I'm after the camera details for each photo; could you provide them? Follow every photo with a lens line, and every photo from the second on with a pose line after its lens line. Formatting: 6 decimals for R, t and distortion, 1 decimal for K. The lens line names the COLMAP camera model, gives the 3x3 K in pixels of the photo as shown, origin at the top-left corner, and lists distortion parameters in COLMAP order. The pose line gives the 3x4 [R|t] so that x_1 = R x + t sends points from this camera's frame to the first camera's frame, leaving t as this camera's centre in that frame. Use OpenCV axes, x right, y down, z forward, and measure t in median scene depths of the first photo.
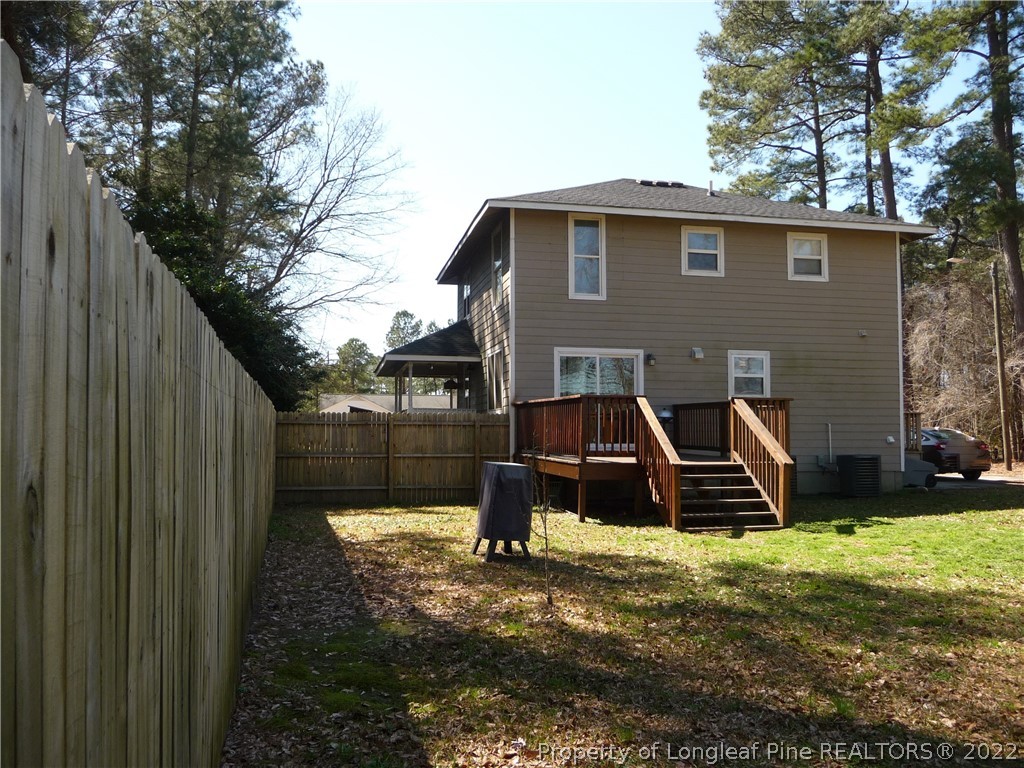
lens RADIAL K [[849.0, 0, 512.0], [0, 849.0, 384.2], [0, 0, 1]] dist [-0.043155, 0.046598]
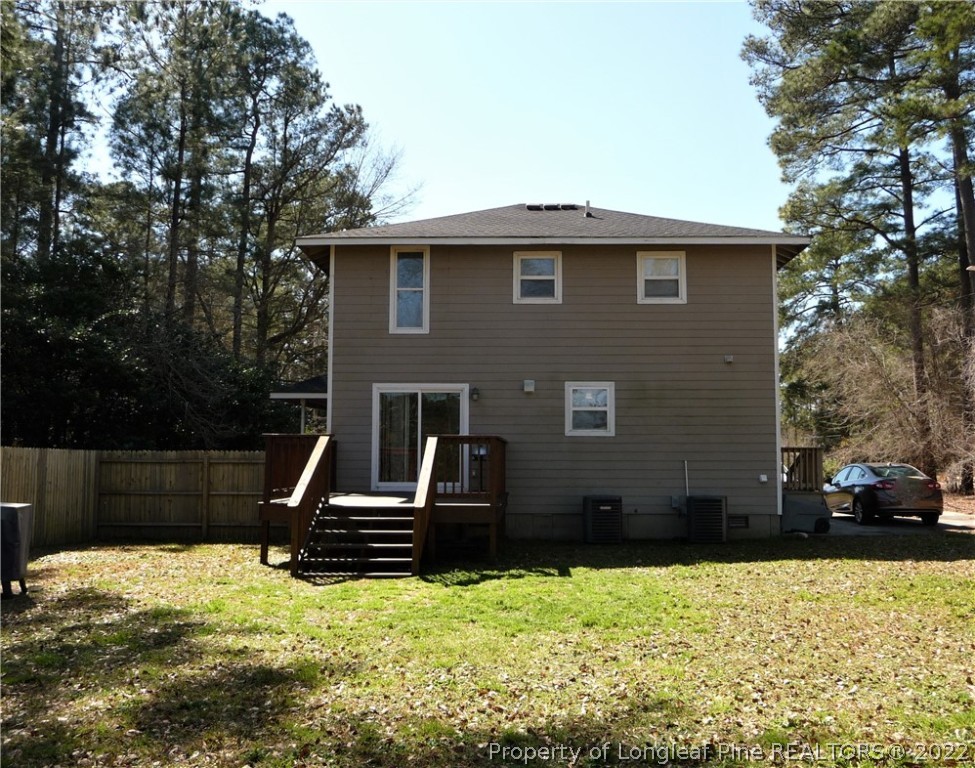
lens RADIAL K [[871.5, 0, 487.6], [0, 871.5, 385.1], [0, 0, 1]] dist [-0.043778, 0.006473]
pose [[0.974110, -0.021421, -0.225058, 0.383556], [0.013525, 0.999240, -0.036572, -0.002751], [0.225670, 0.032581, 0.973659, 0.047456]]
